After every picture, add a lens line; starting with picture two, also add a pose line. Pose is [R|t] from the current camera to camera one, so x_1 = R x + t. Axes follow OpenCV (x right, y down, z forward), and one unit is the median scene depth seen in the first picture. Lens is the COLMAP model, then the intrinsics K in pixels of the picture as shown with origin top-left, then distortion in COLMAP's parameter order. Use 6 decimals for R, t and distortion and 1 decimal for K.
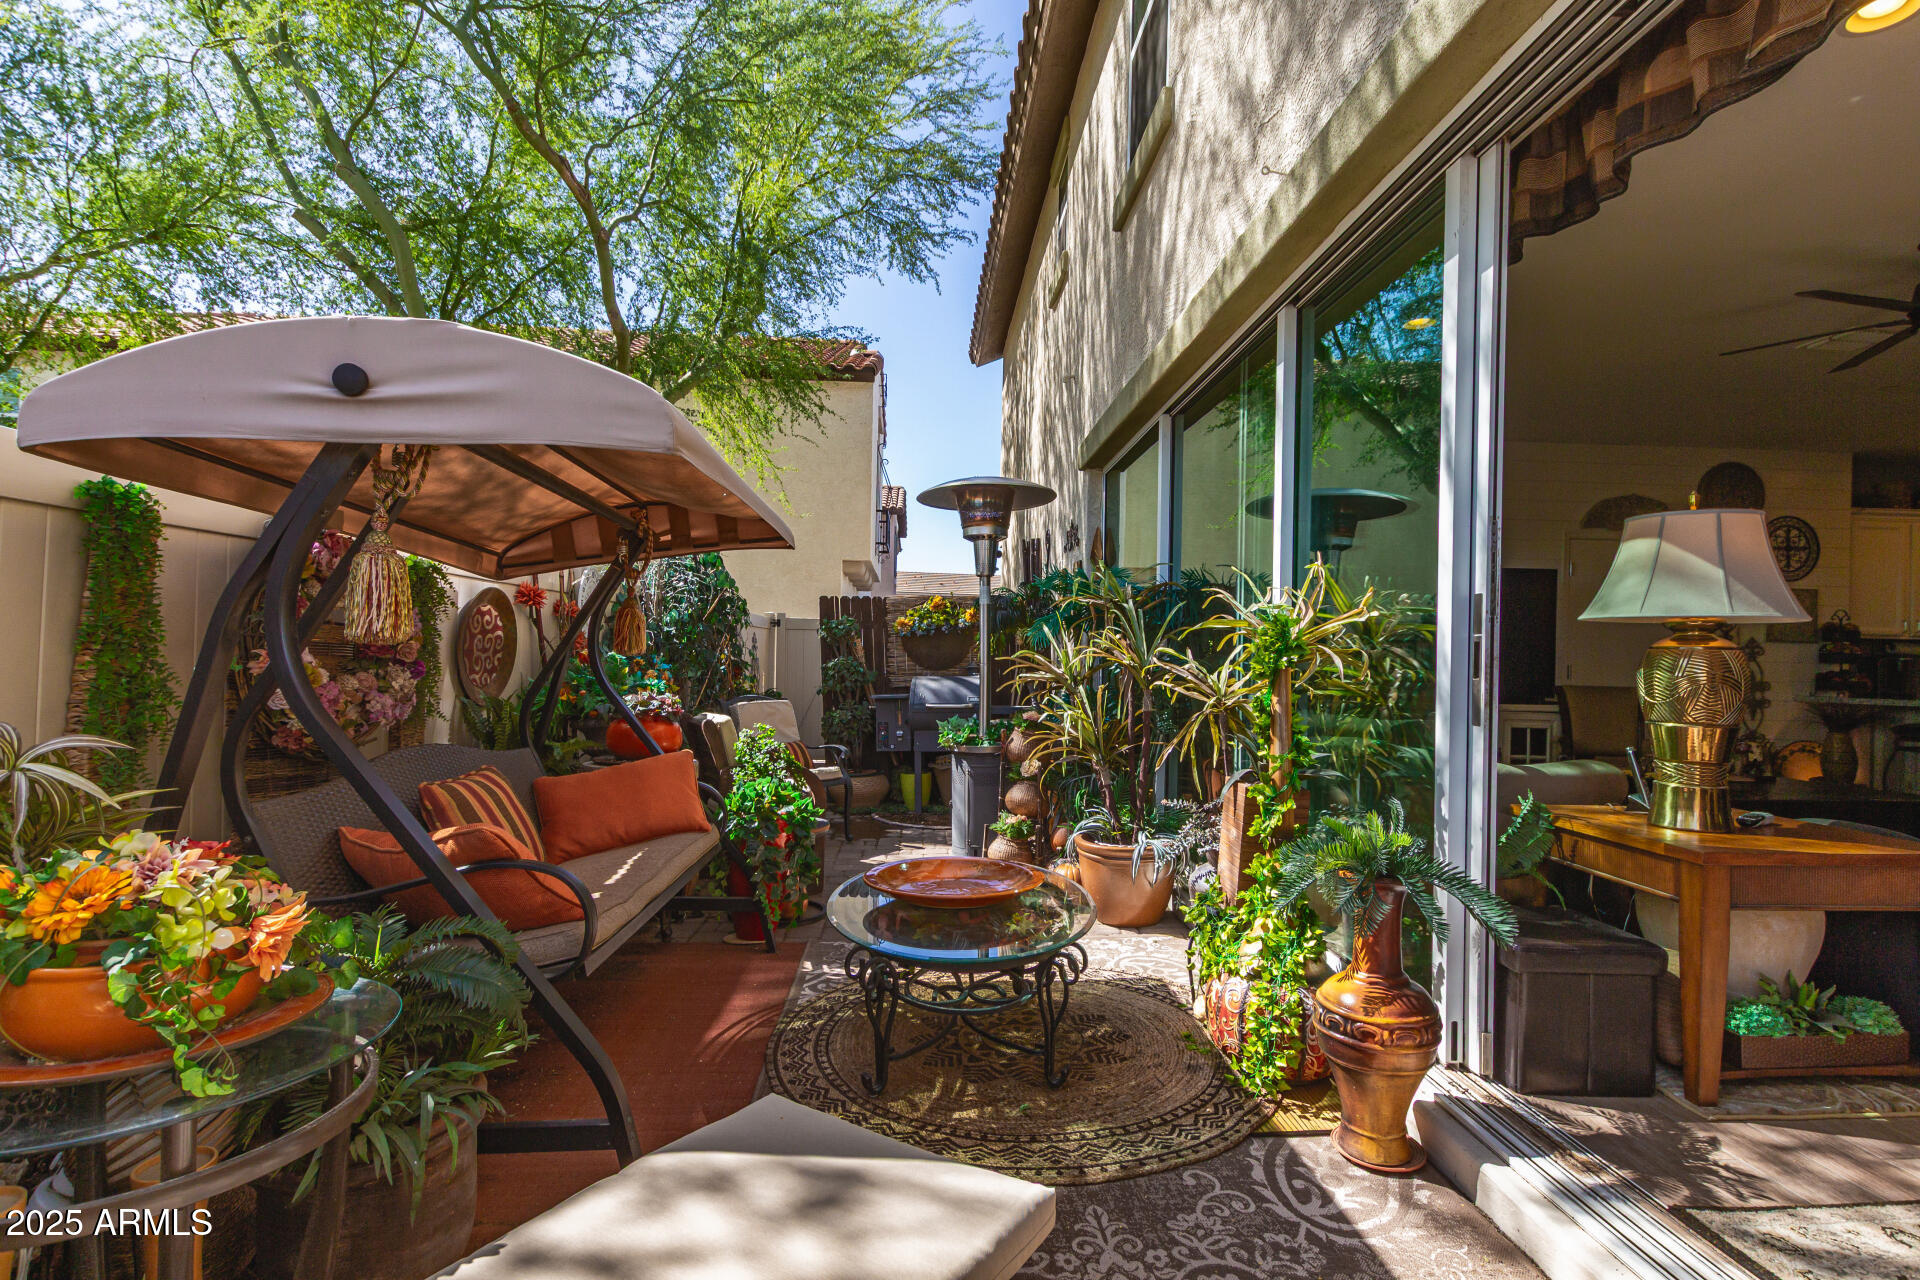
lens RADIAL K [[896.0, 0, 973.8], [0, 896.0, 665.7], [0, 0, 1]] dist [0.008964, -0.000436]
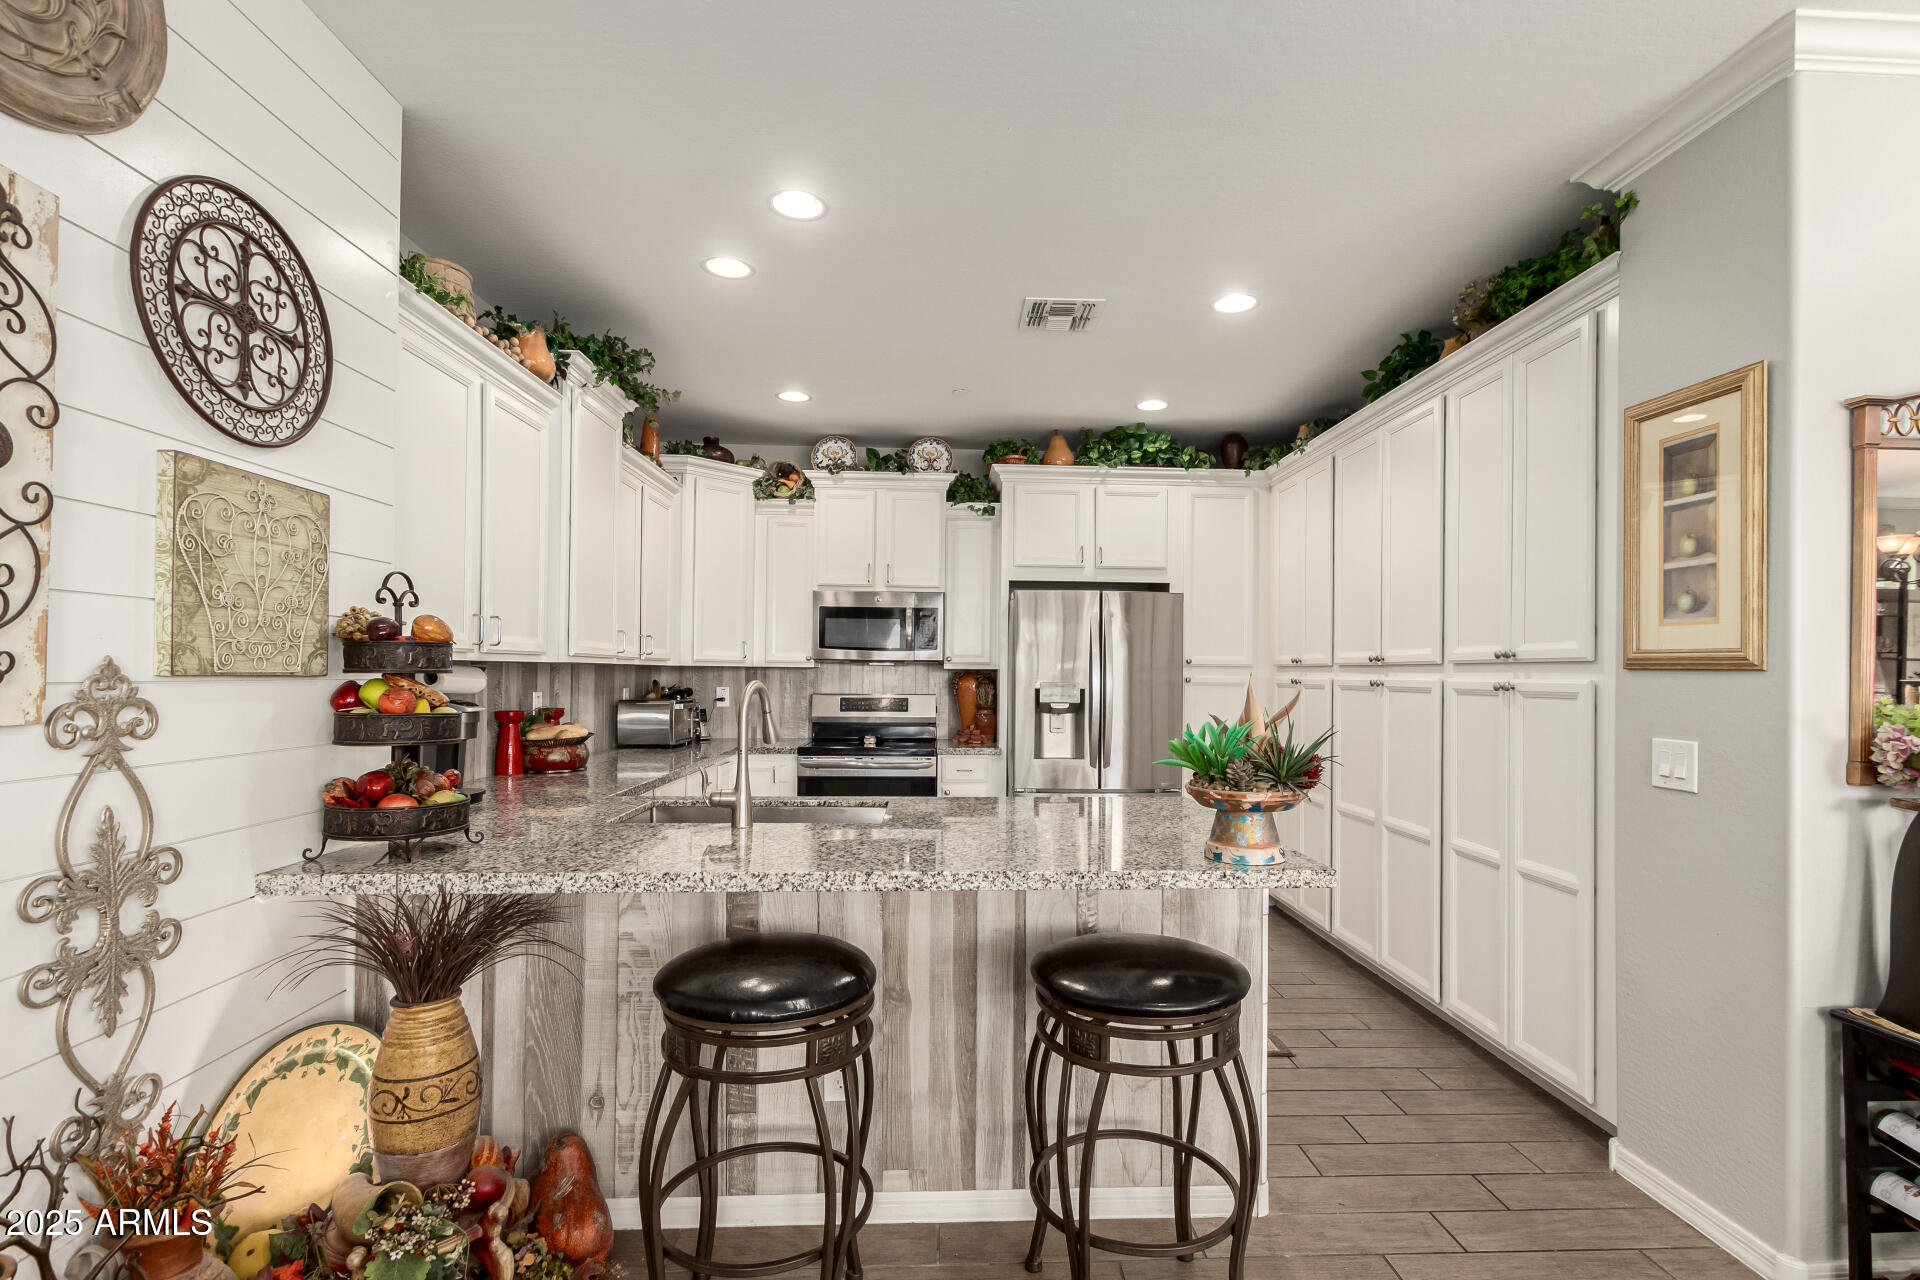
lens RADIAL K [[896.0, 0, 973.8], [0, 896.0, 665.7], [0, 0, 1]] dist [0.008964, -0.000436]
pose [[0.018293, 0.004240, 0.999824, 0.648428], [-0.008325, 0.999957, -0.004089, -0.029767], [-0.999798, -0.008248, 0.018328, 0.787085]]
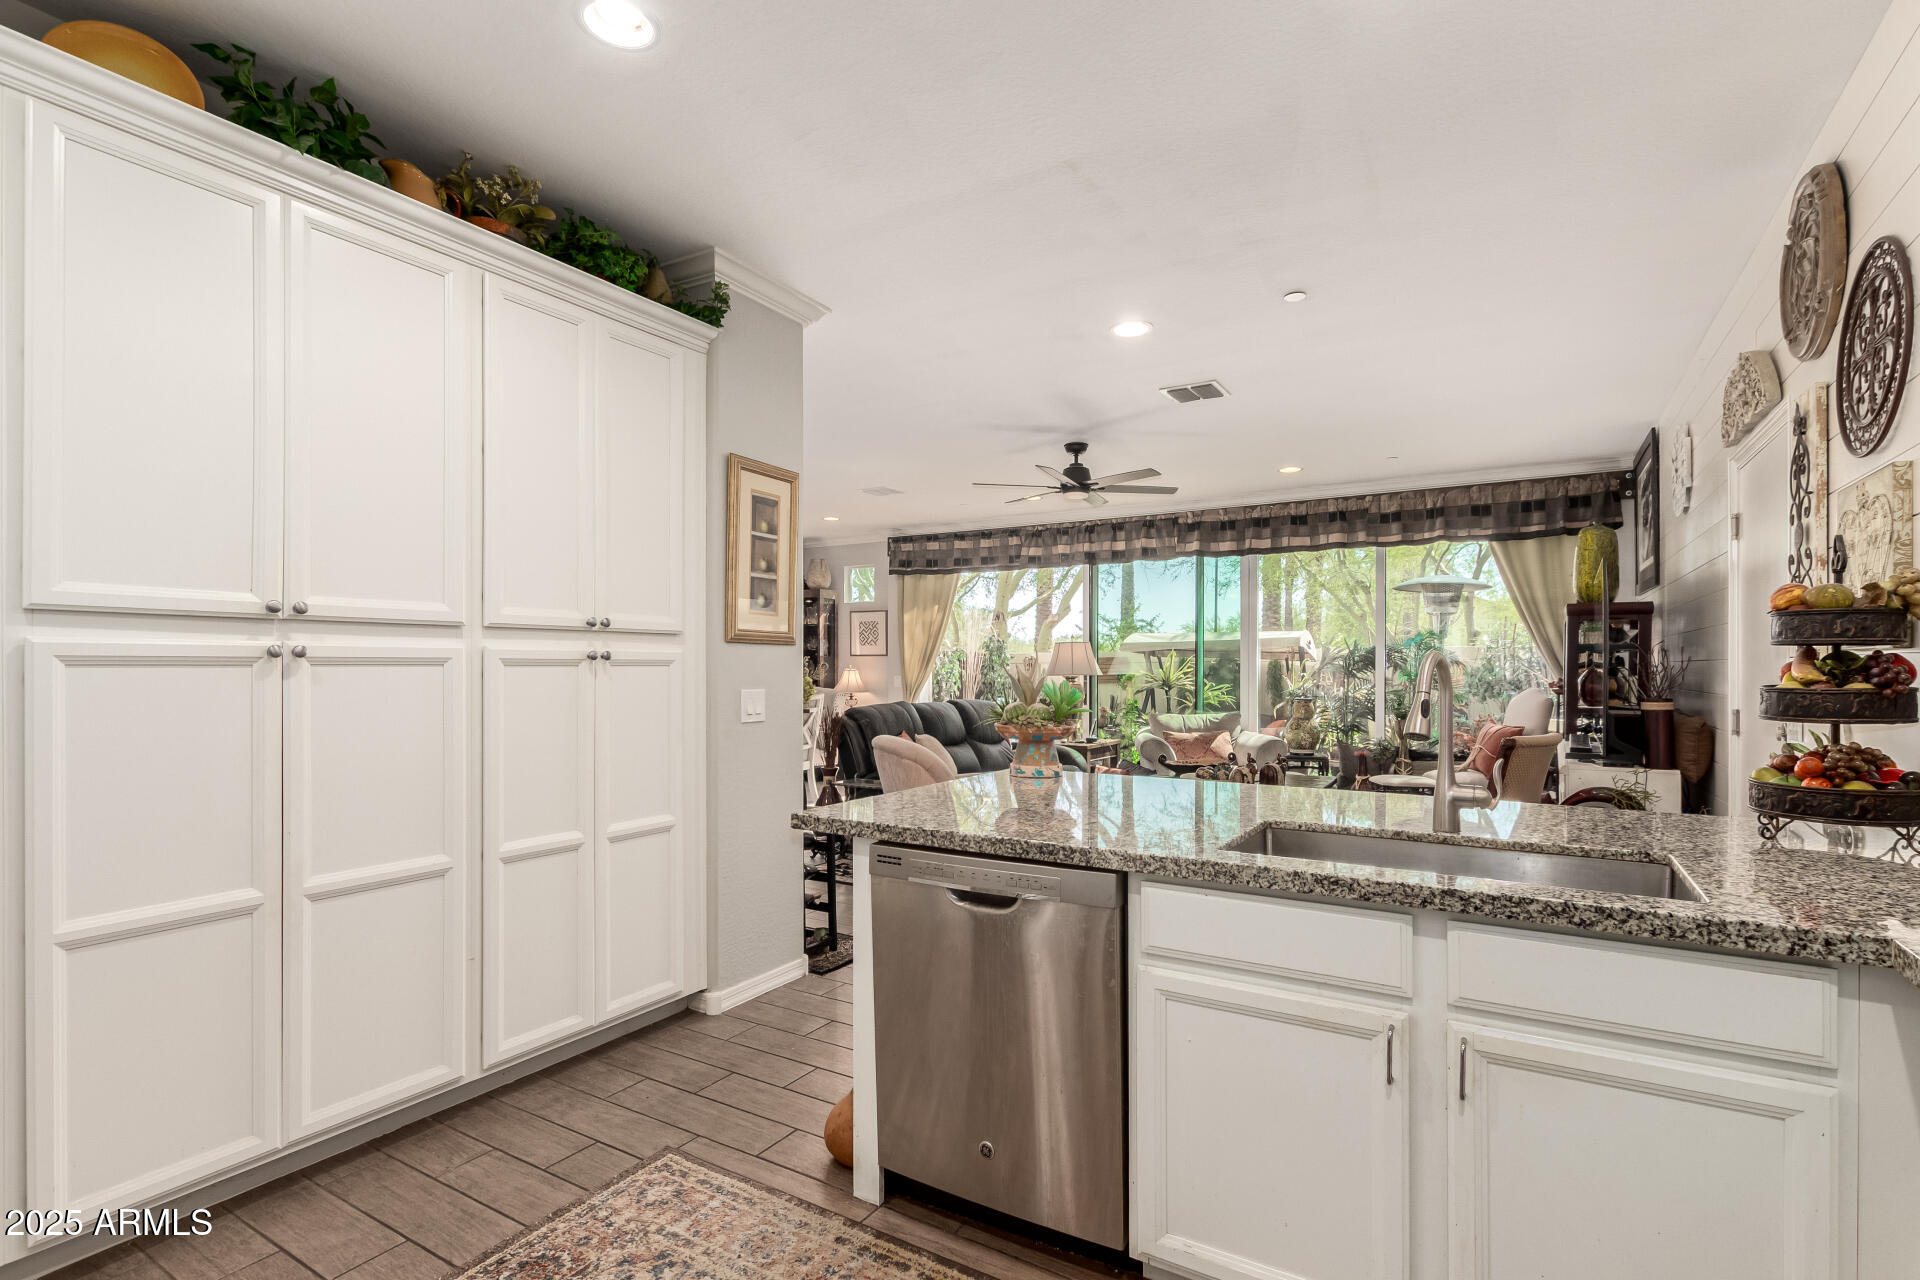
lens RADIAL K [[896.0, 0, 973.8], [0, 896.0, 665.7], [0, 0, 1]] dist [0.008964, -0.000436]
pose [[-0.565938, -0.004215, -0.824437, 1.332325], [-0.004462, 0.999988, -0.002049, -0.018731], [0.824435, 0.002519, -0.565950, 0.922211]]
